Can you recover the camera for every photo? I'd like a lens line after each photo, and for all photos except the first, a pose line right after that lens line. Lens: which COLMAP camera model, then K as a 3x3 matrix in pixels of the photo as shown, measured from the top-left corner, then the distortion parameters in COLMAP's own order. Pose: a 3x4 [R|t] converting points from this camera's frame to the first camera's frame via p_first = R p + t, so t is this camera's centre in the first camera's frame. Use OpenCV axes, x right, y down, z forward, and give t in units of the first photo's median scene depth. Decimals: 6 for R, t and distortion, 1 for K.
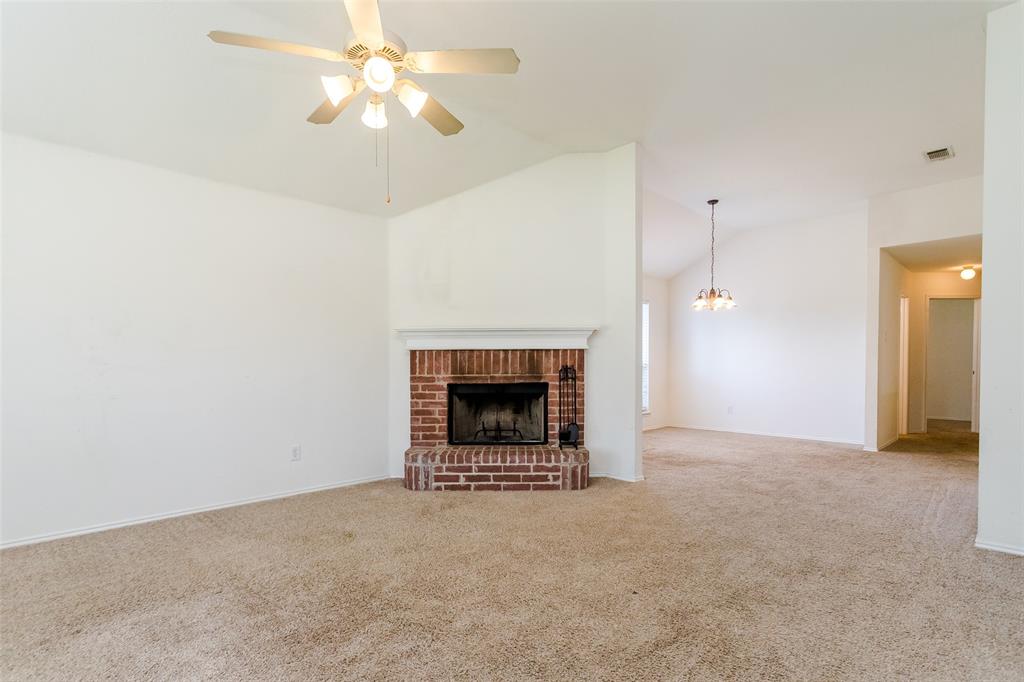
lens RADIAL K [[504.6, 0, 502.4], [0, 504.6, 377.9], [0, 0, 1]] dist [-0.000911, 0.000892]
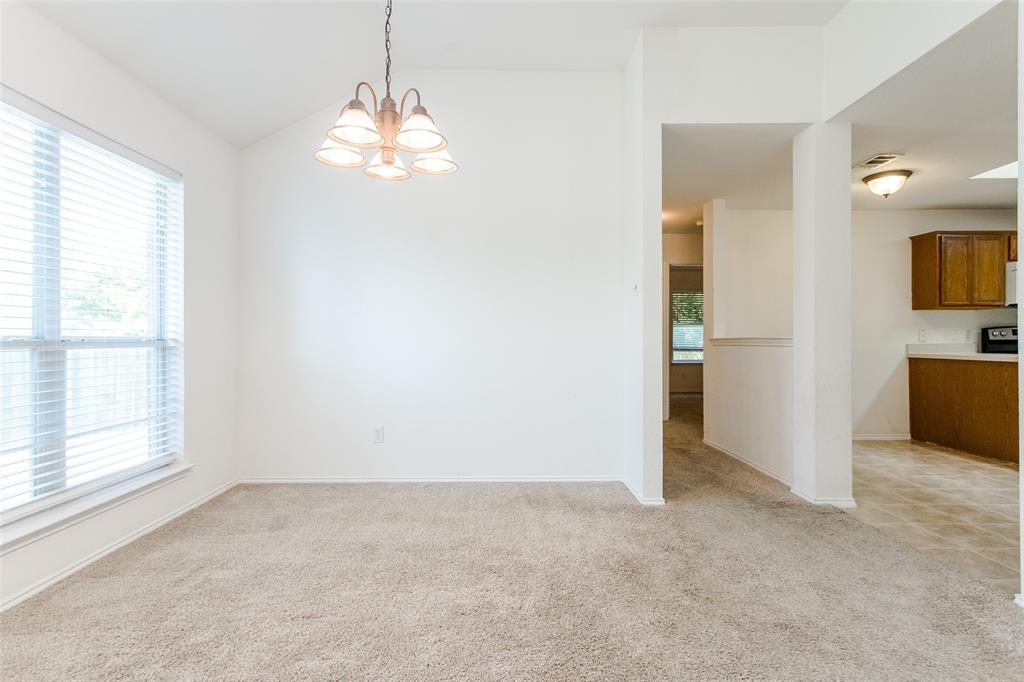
lens RADIAL K [[491.1, 0, 514.2], [0, 491.1, 341.1], [0, 0, 1]] dist [-0.002732, 0.004327]
pose [[0.683973, -0.002216, 0.729504, 0.325067], [0.021742, 0.999613, -0.017348, -0.025247], [-0.729183, 0.027726, 0.683756, 0.966264]]
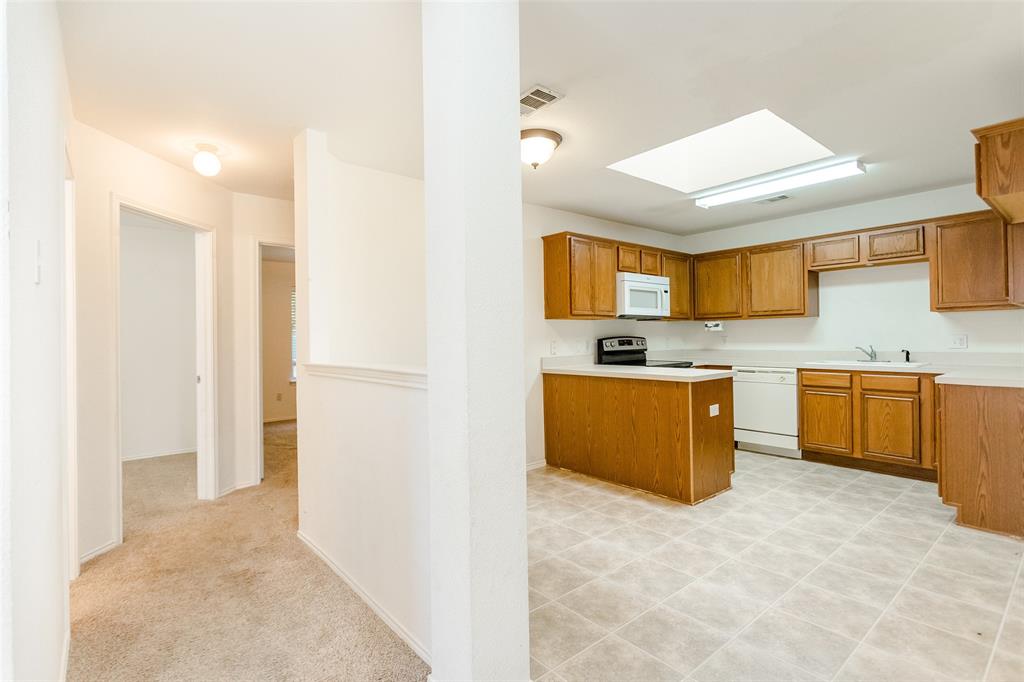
lens RADIAL K [[491.1, 0, 507.2], [0, 491.1, 334.0], [0, 0, 1]] dist [-0.002732, 0.004327]
pose [[0.074656, 0.006995, 0.997185, 0.772880], [0.043392, 0.999005, -0.010256, -0.059378], [-0.996265, 0.044035, 0.074278, 1.073220]]
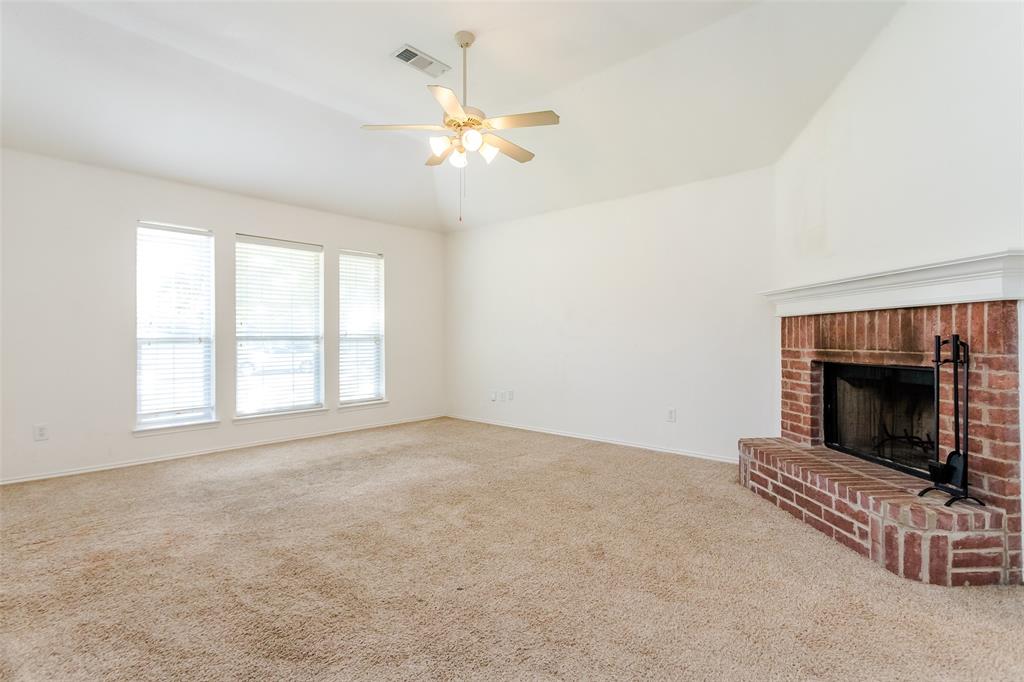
lens RADIAL K [[491.1, 0, 516.2], [0, 491.1, 337.3], [0, 0, 1]] dist [-0.002732, 0.004327]
pose [[0.069181, 0.000657, -0.997604, 0.578825], [-0.027687, 0.999616, -0.001262, -0.009957], [0.997220, 0.027708, 0.069172, 0.522588]]
